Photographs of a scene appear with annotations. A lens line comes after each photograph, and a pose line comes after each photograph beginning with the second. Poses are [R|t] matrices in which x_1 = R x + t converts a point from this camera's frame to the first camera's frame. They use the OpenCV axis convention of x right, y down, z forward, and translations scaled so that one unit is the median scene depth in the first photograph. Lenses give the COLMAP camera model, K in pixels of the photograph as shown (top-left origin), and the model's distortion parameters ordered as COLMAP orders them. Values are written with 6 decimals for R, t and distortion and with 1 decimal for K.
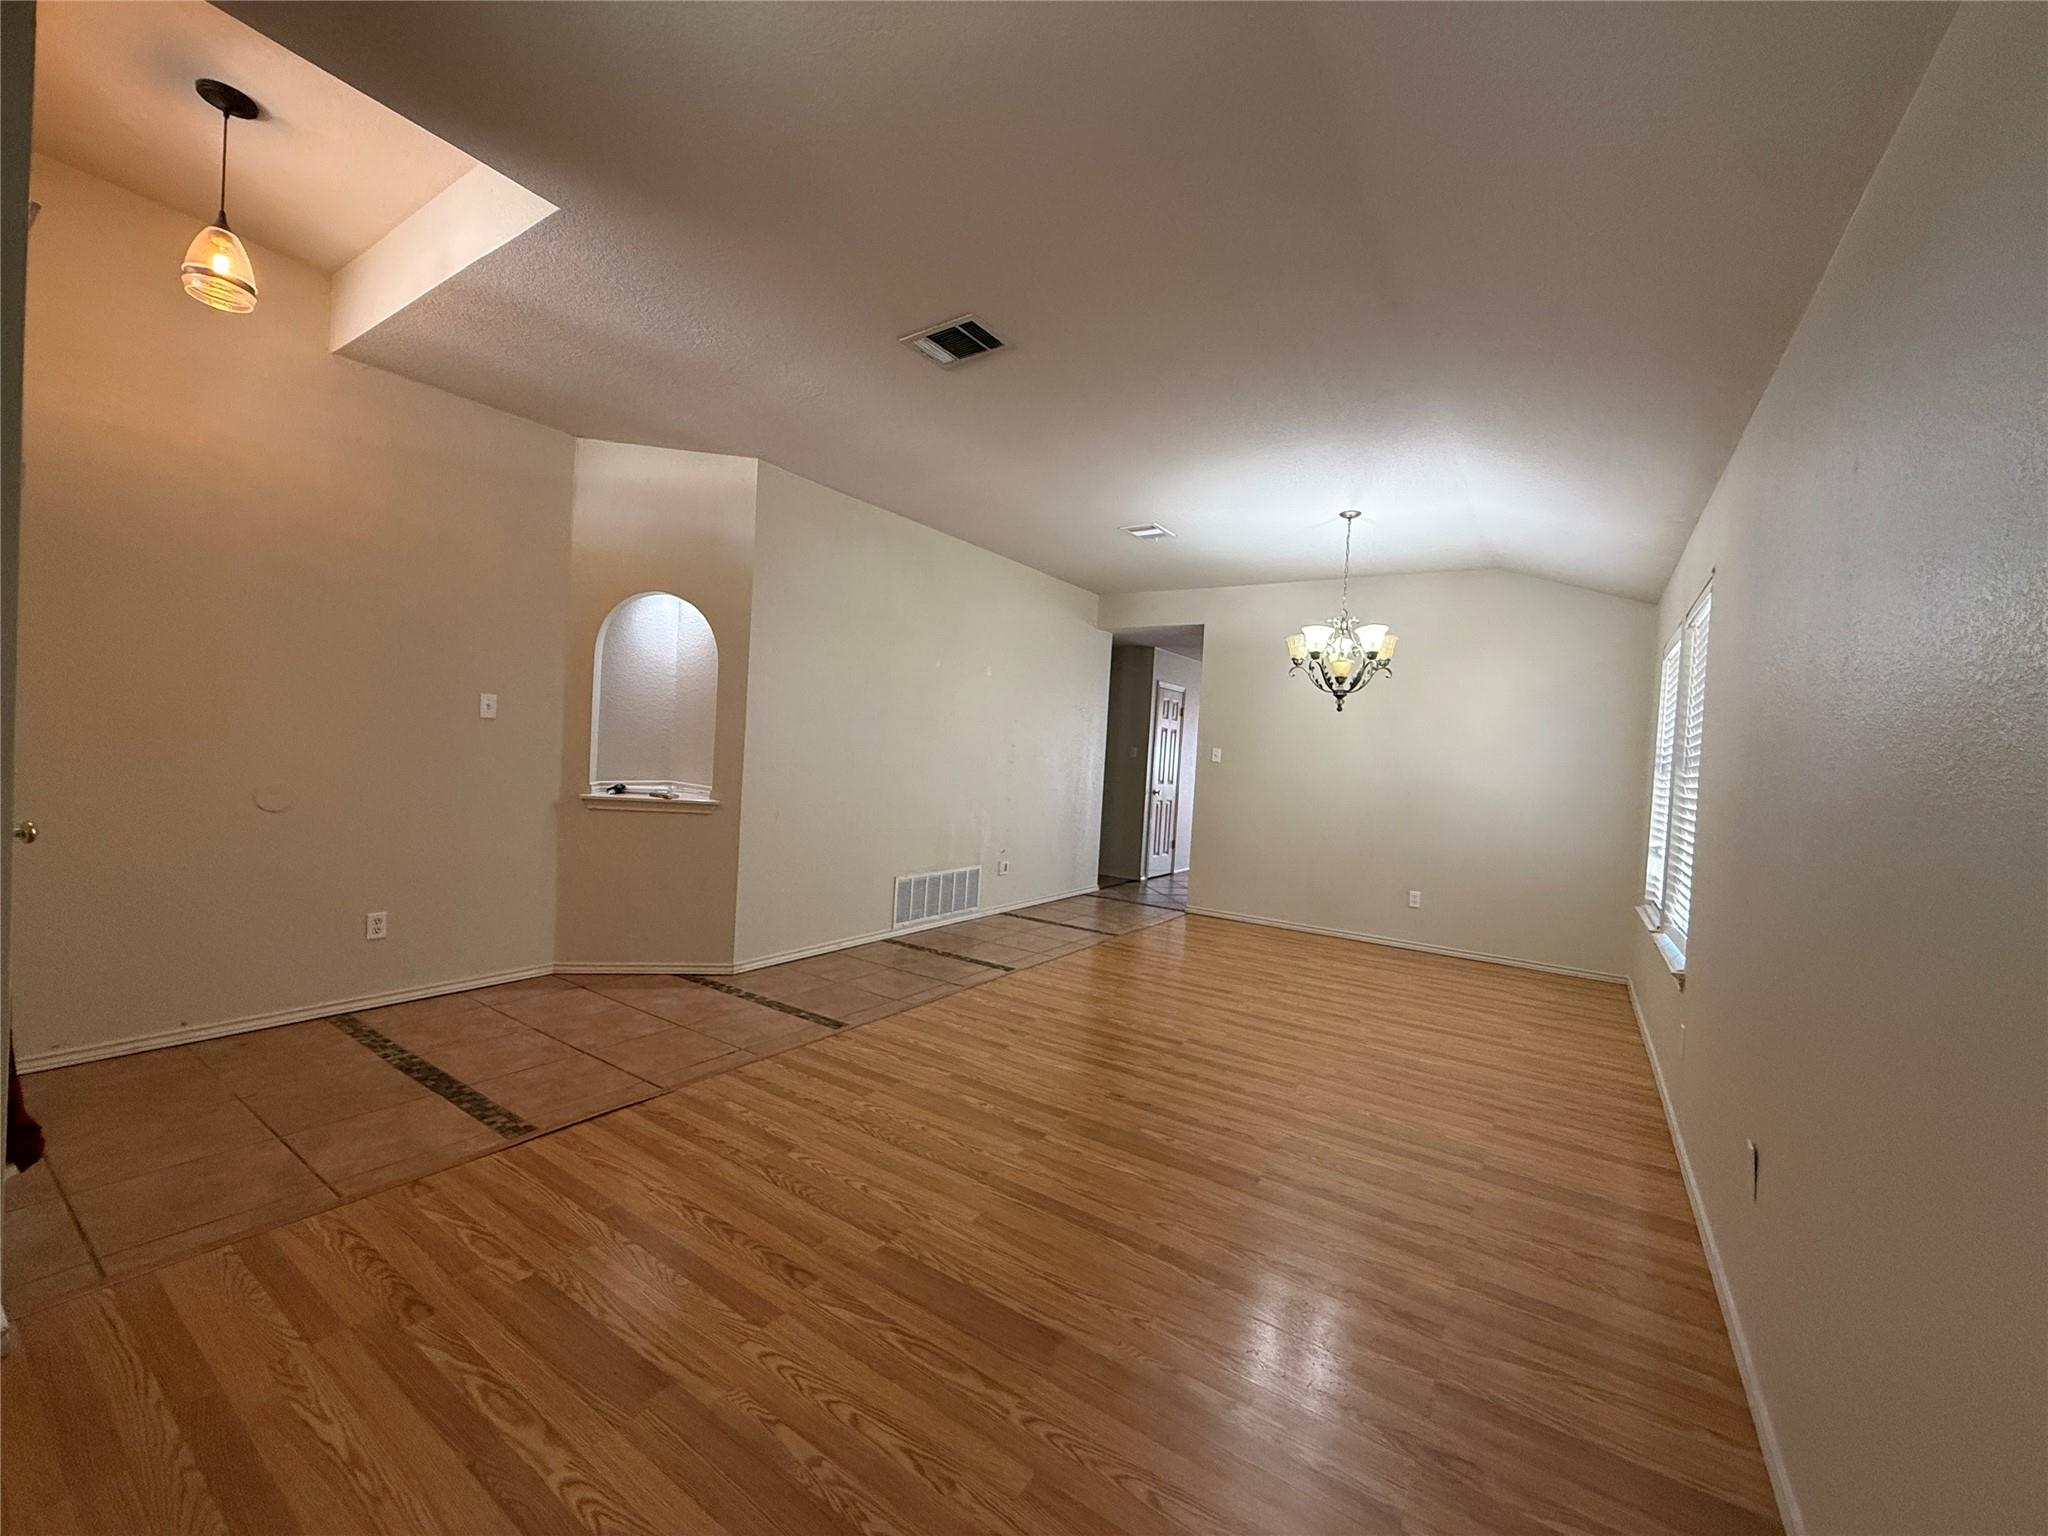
lens RADIAL K [[814.4, 0, 1013.4], [0, 814.4, 772.9], [0, 0, 1]] dist [-0.003503, 0.000437]
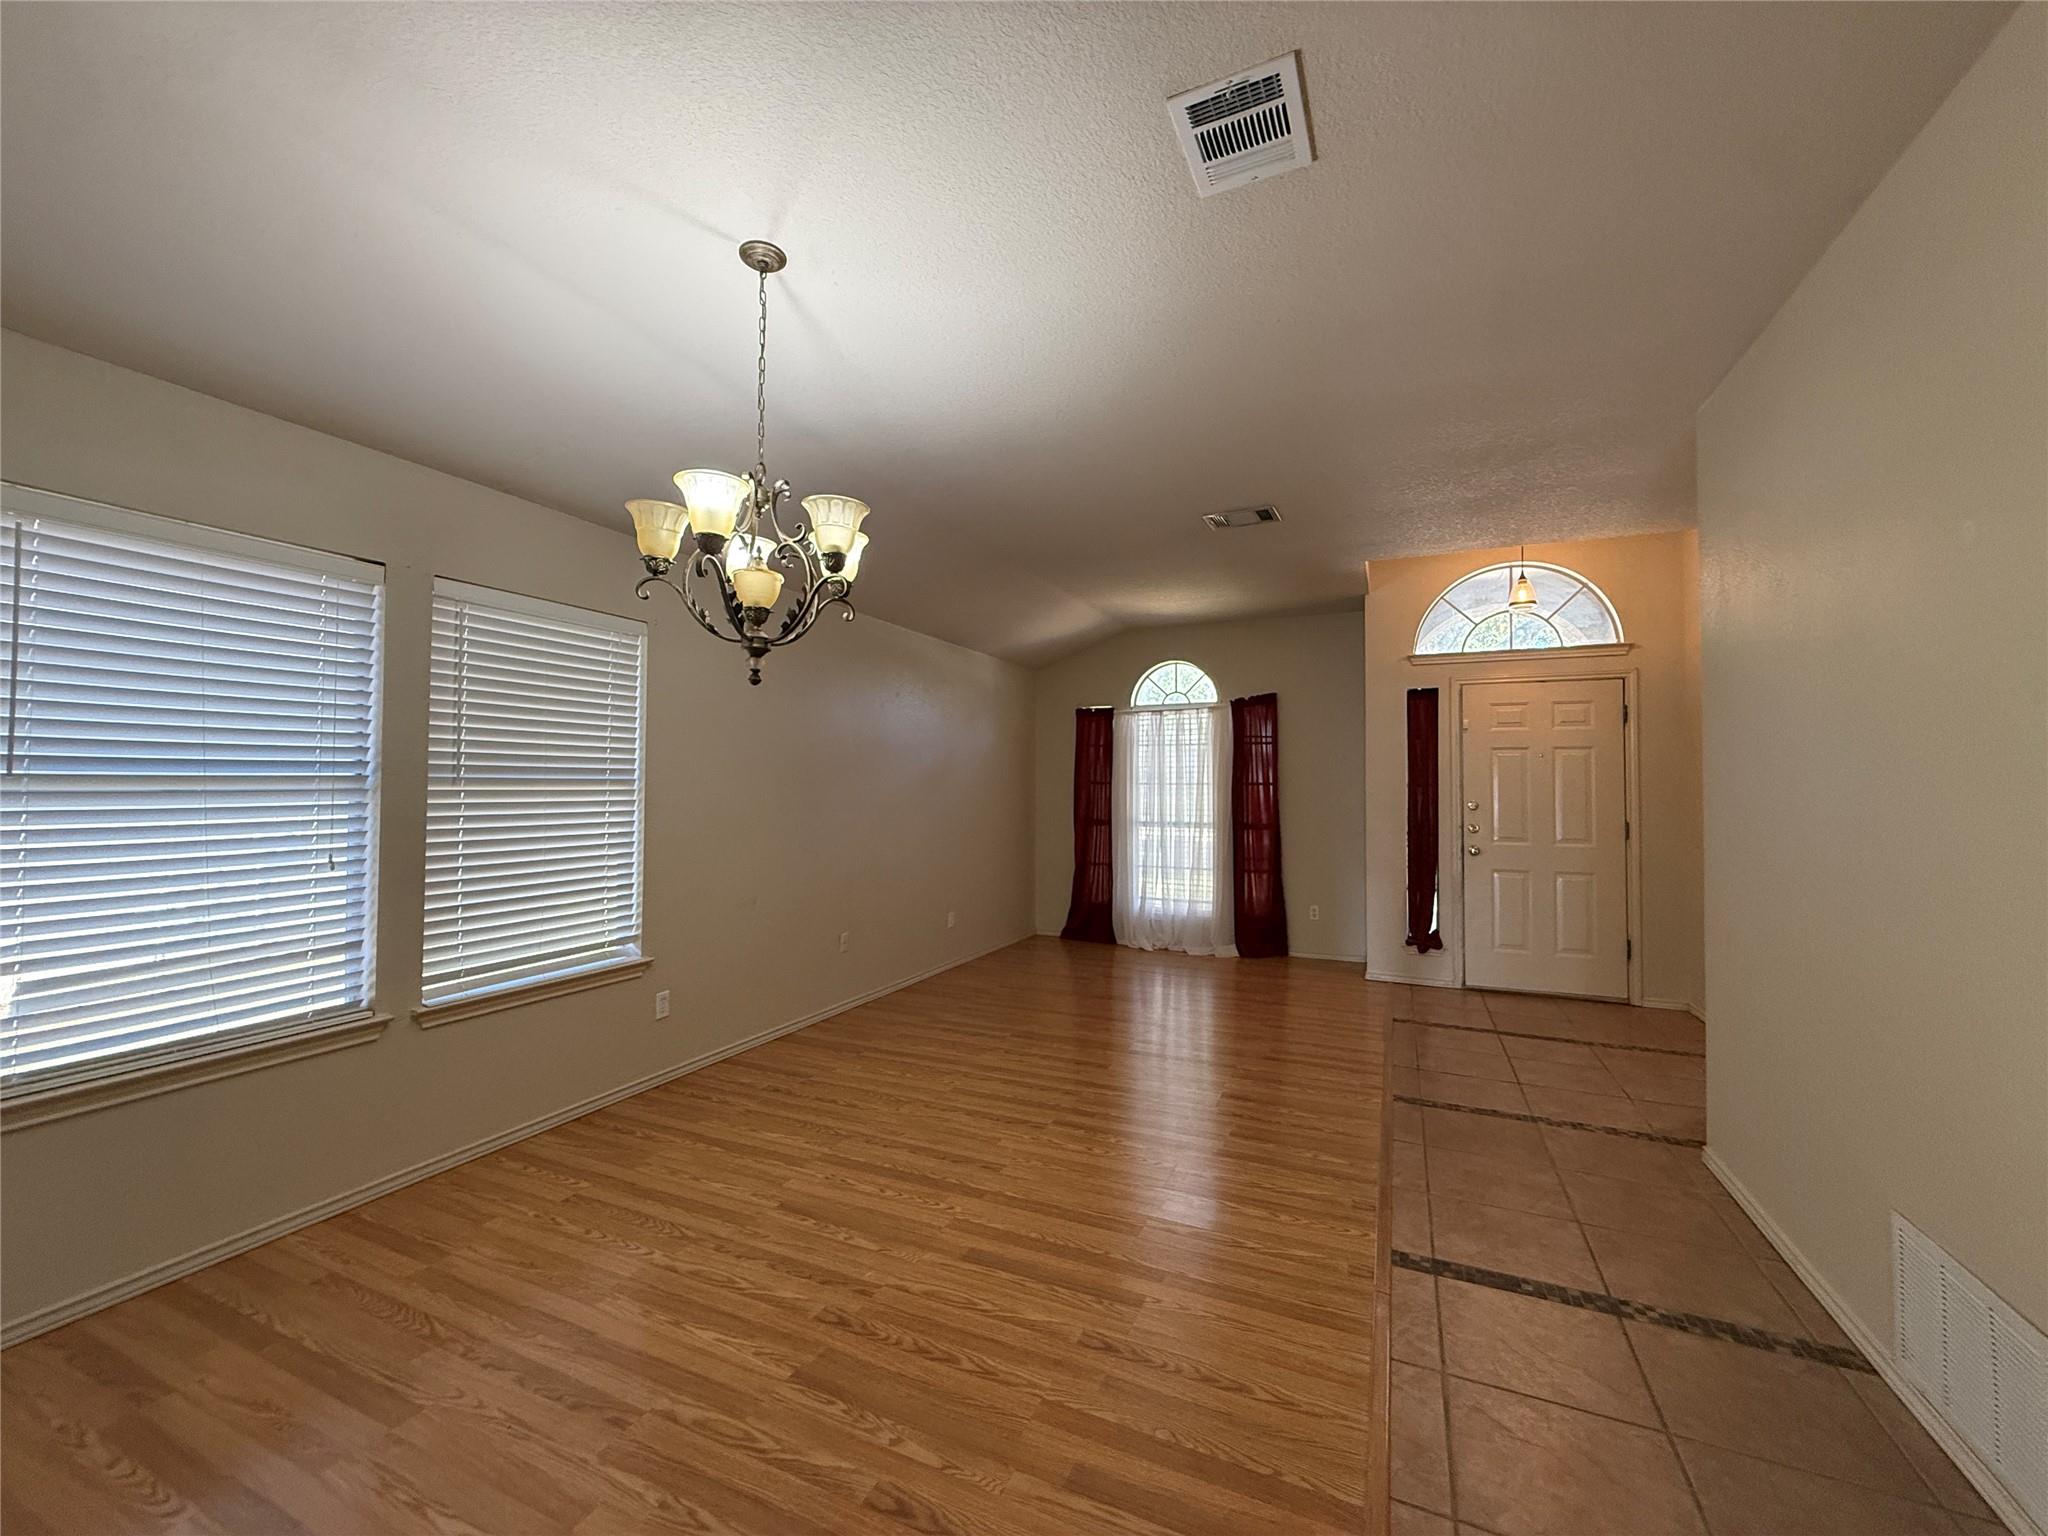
lens RADIAL K [[814.4, 0, 1015.4], [0, 814.4, 769.8], [0, 0, 1]] dist [-0.003503, 0.000437]
pose [[-0.984791, -0.064302, -0.161407, 0.439394], [-0.064268, 0.997918, -0.005439, -0.046835], [0.161420, 0.005017, -0.986873, 1.972166]]
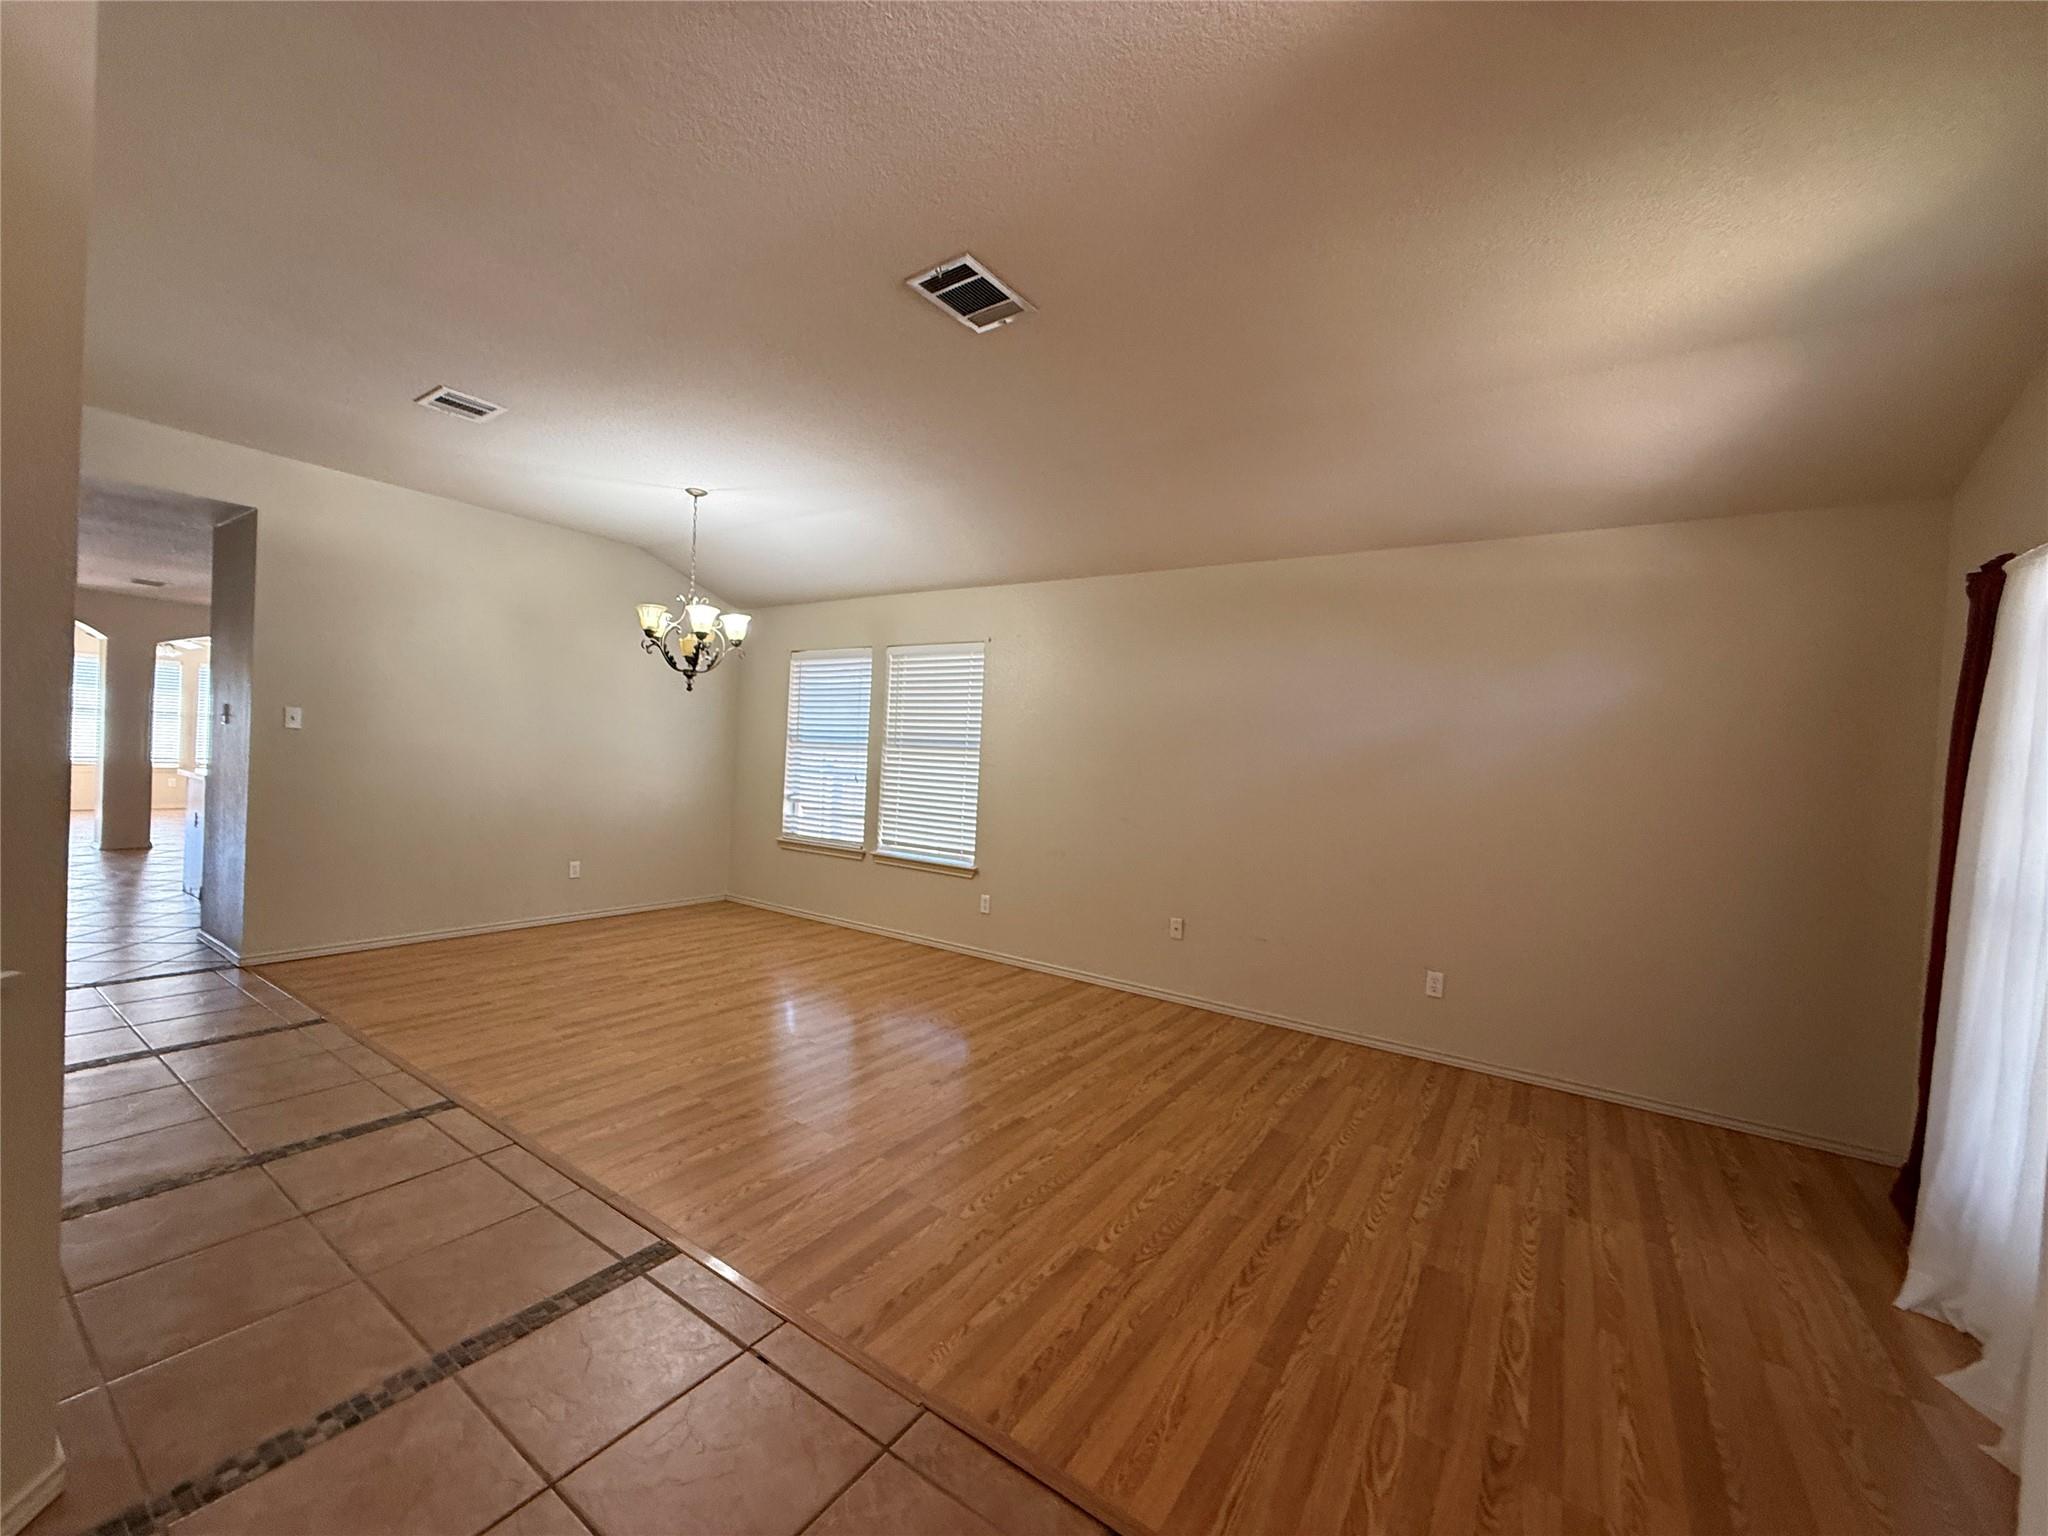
lens RADIAL K [[814.4, 0, 1029.6], [0, 814.4, 773.6], [0, 0, 1]] dist [-0.003503, 0.000437]
pose [[-0.003410, -0.078609, 0.996900, -0.804053], [-0.024859, 0.996604, 0.078501, -0.085030], [-0.999685, -0.024515, -0.005352, 0.787016]]
